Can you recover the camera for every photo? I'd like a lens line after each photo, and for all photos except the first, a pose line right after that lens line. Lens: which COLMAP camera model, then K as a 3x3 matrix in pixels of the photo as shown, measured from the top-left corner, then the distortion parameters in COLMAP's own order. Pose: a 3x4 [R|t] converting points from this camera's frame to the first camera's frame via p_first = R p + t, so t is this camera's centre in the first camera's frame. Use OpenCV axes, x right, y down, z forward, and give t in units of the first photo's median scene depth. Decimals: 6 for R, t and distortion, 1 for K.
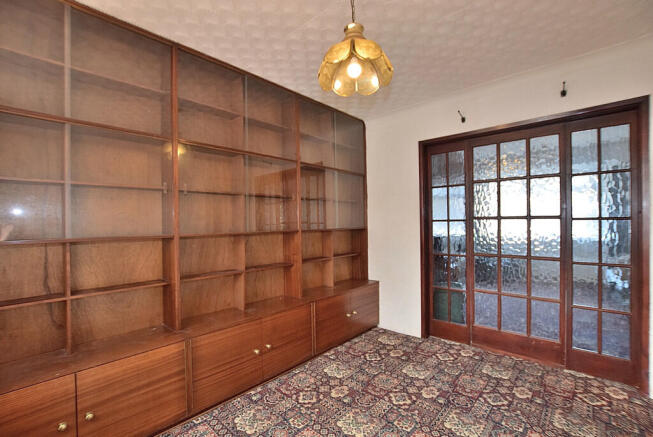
lens RADIAL K [[298.6, 0, 324.4], [0, 298.6, 219.4], [0, 0, 1]] dist [-0.000133, -0.000084]
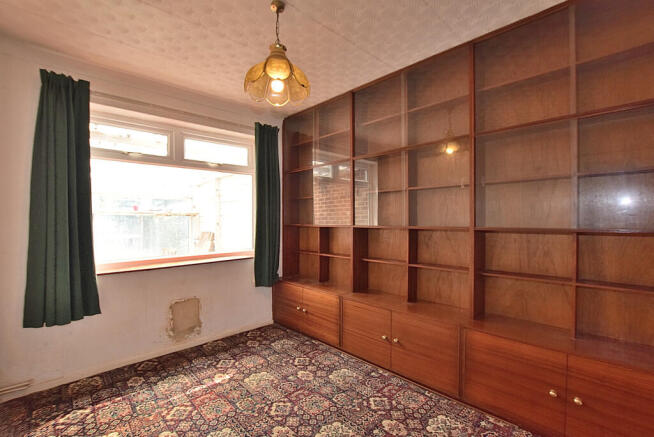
lens RADIAL K [[283.4, 0, 328.6], [0, 283.4, 232.1], [0, 0, 1]] dist [-0.038520, 0.000266]
pose [[-0.037308, 0.065719, -0.997140, 1.213517], [0.005511, 0.997833, 0.065559, -0.013044], [0.999289, -0.003049, -0.037590, 1.323315]]
